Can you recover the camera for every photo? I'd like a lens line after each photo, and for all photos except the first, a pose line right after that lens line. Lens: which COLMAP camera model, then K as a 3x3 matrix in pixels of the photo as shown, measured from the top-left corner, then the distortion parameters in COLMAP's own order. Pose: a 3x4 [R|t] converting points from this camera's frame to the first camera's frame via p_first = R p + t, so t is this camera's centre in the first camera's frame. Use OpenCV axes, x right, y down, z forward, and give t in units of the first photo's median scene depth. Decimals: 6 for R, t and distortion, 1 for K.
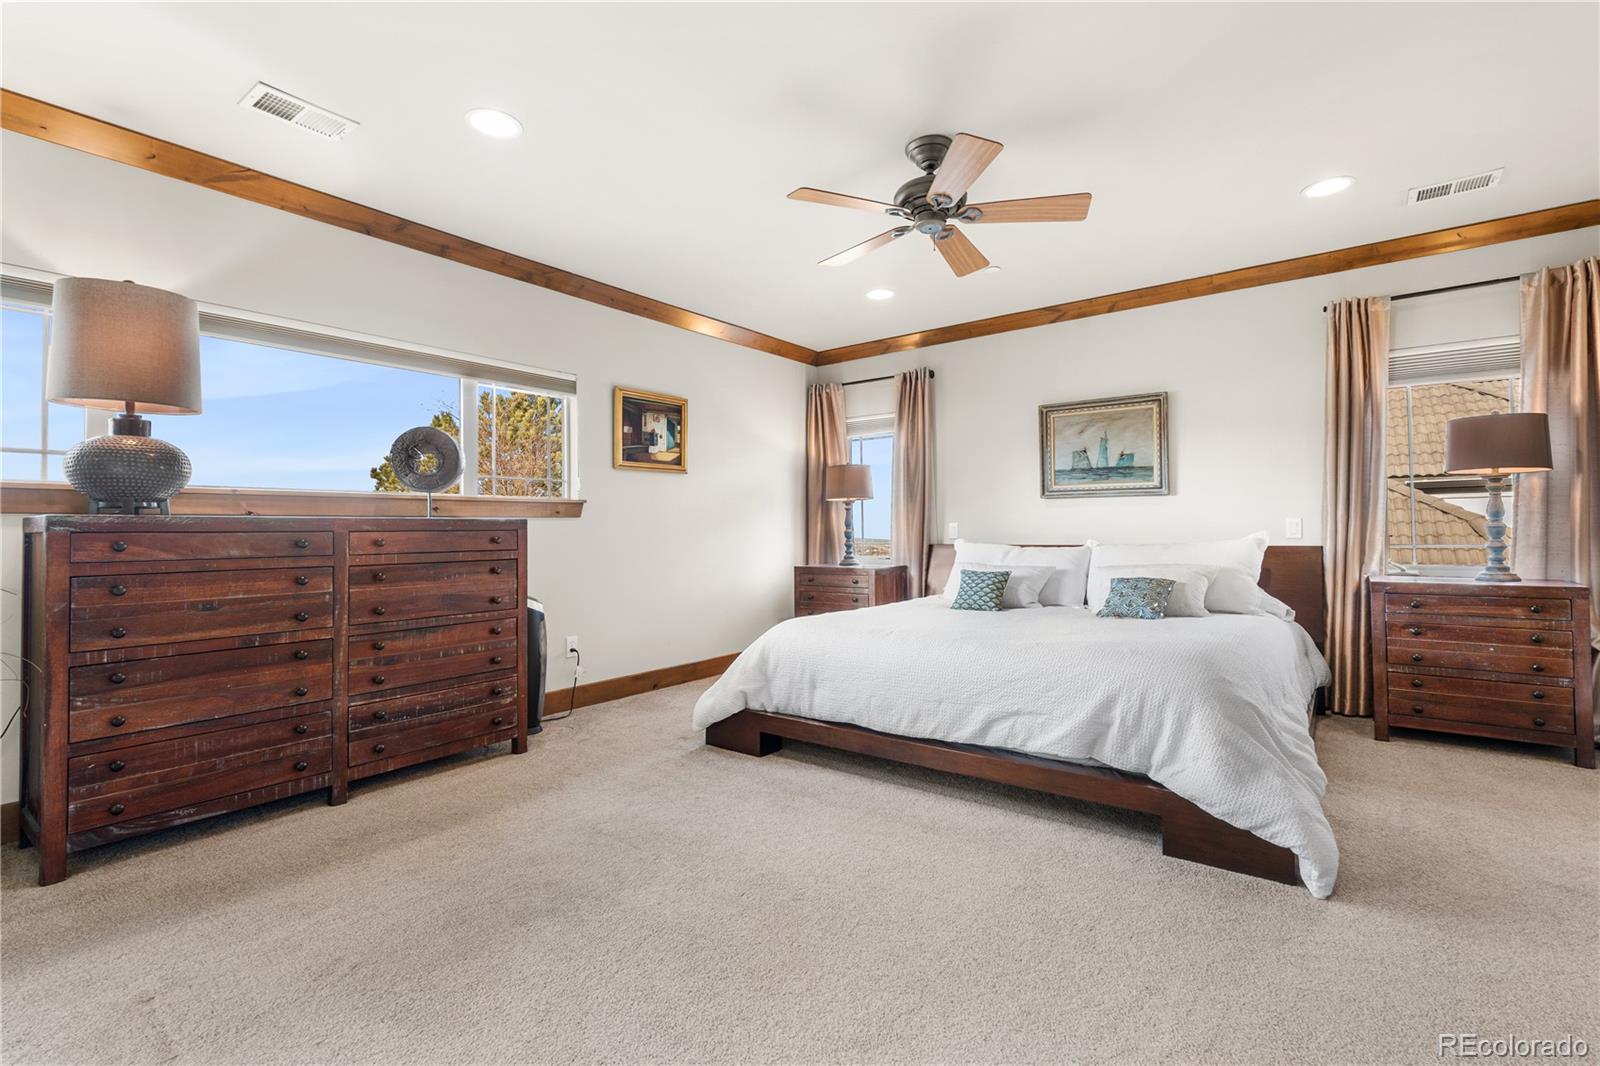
lens RADIAL K [[719.2, 0, 782.5], [0, 719.2, 524.5], [0, 0, 1]] dist [-0.004026, 0.001348]
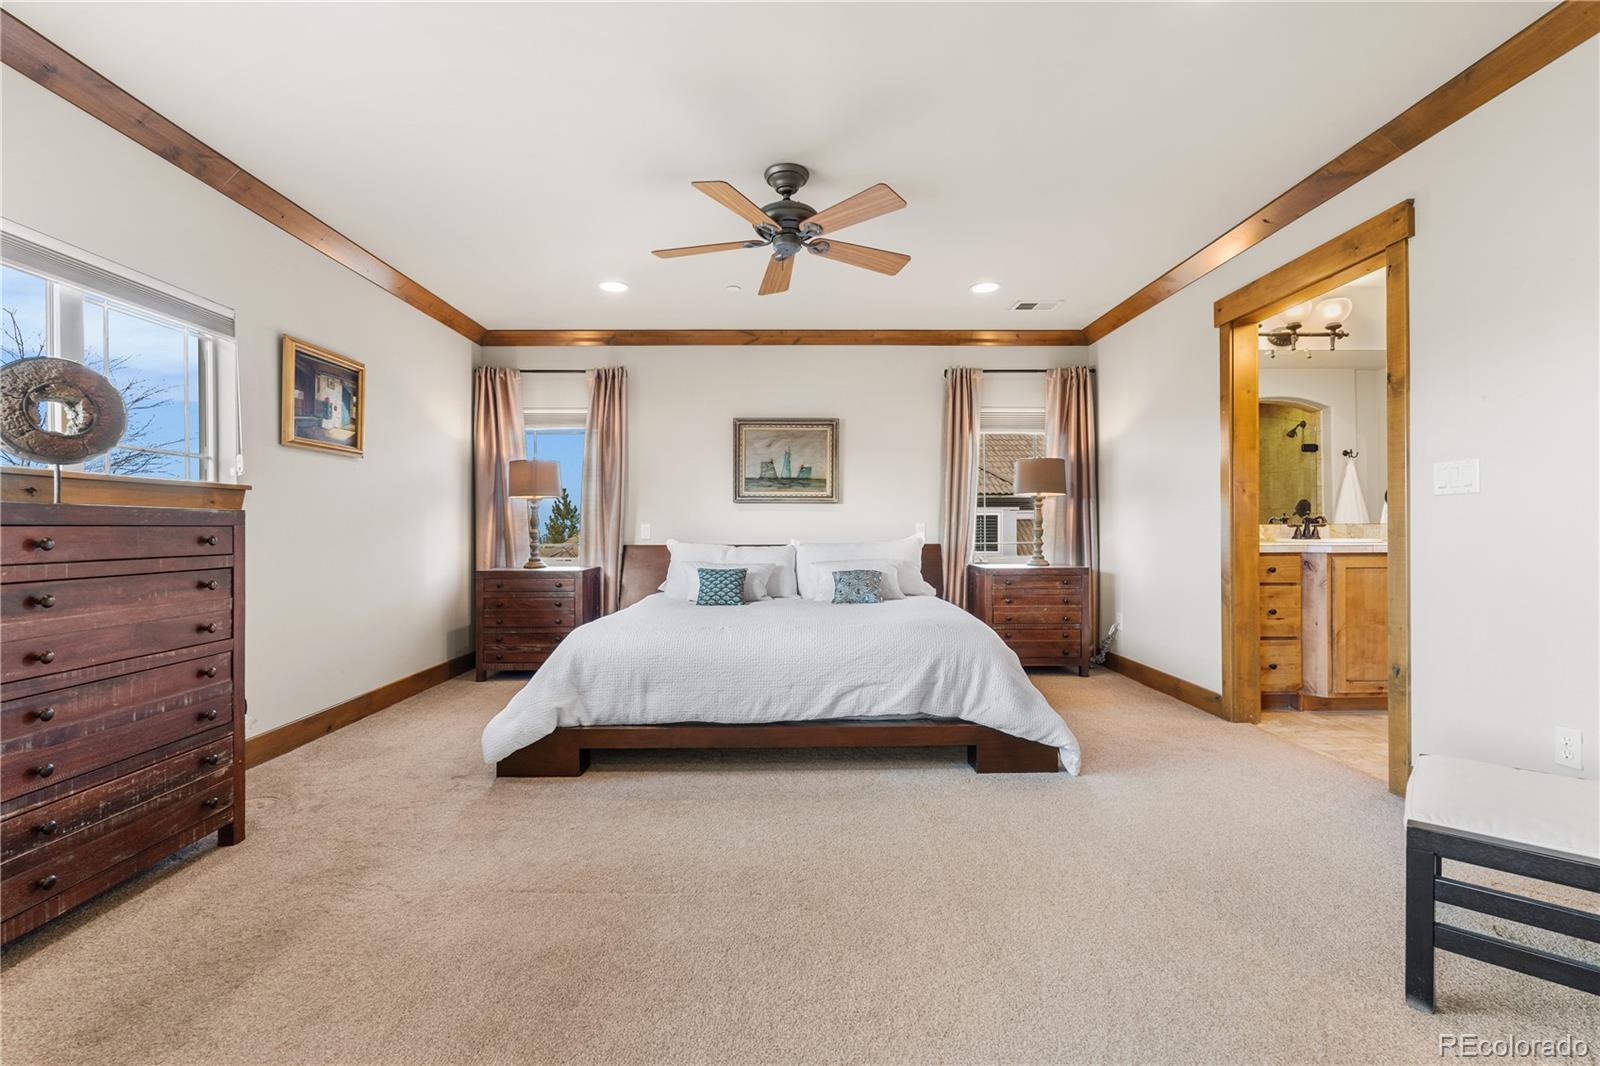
lens RADIAL K [[719.2, 0, 789.6], [0, 719.2, 540.8], [0, 0, 1]] dist [-0.004026, 0.001348]
pose [[0.782769, -0.002314, 0.622309, -0.382045], [-0.009407, 0.999835, 0.015550, 0.006248], [-0.622242, -0.018026, 0.782618, 0.118572]]
